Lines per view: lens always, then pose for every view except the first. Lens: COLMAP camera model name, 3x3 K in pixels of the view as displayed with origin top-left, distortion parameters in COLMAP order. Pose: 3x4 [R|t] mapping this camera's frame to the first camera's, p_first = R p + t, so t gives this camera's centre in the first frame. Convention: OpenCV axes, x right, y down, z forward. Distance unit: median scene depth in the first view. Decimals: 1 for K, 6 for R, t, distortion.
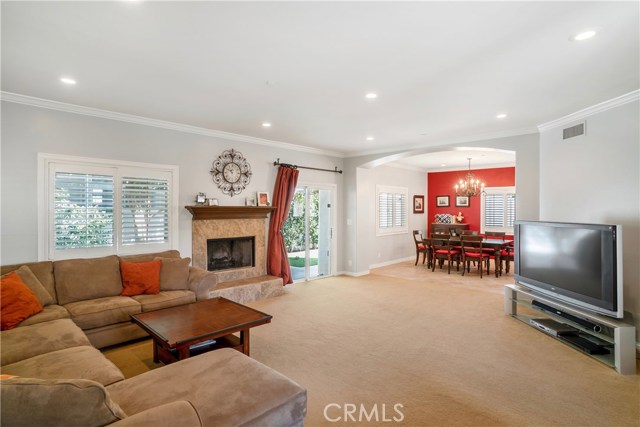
lens RADIAL K [[340.9, 0, 317.6], [0, 340.9, 206.5], [0, 0, 1]] dist [-0.066145, 0.048586]
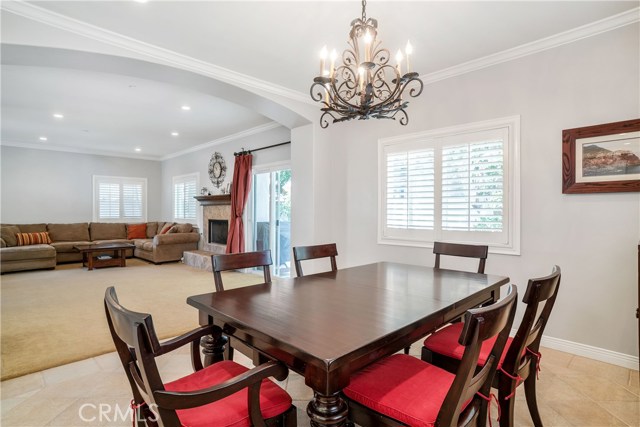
lens RADIAL K [[329.6, 0, 324.7], [0, 329.6, 213.4], [0, 0, 1]] dist [-0.019267, 0.001908]
pose [[-0.005484, 0.007185, -0.999959, 0.632514], [0.005973, 0.999957, 0.007152, 0.038115], [0.999967, -0.005934, -0.005526, 0.889904]]
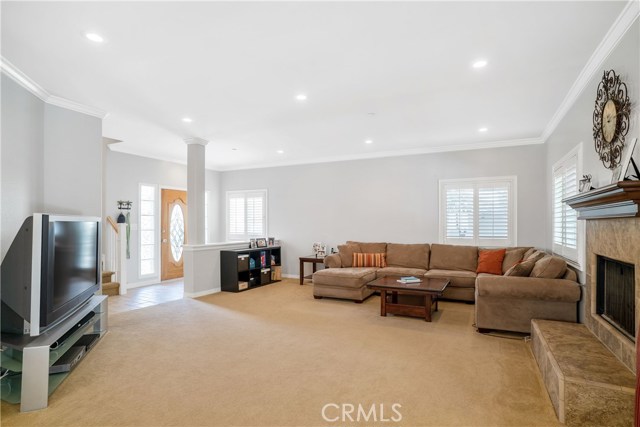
lens RADIAL K [[337.5, 0, 321.2], [0, 337.5, 221.6], [0, 0, 1]] dist [-0.001705, 0.000167]
pose [[-0.949278, -0.004562, -0.314405, 0.173124], [-0.000183, 0.999903, -0.013955, 0.029902], [0.314438, -0.013190, -0.949187, 0.825740]]
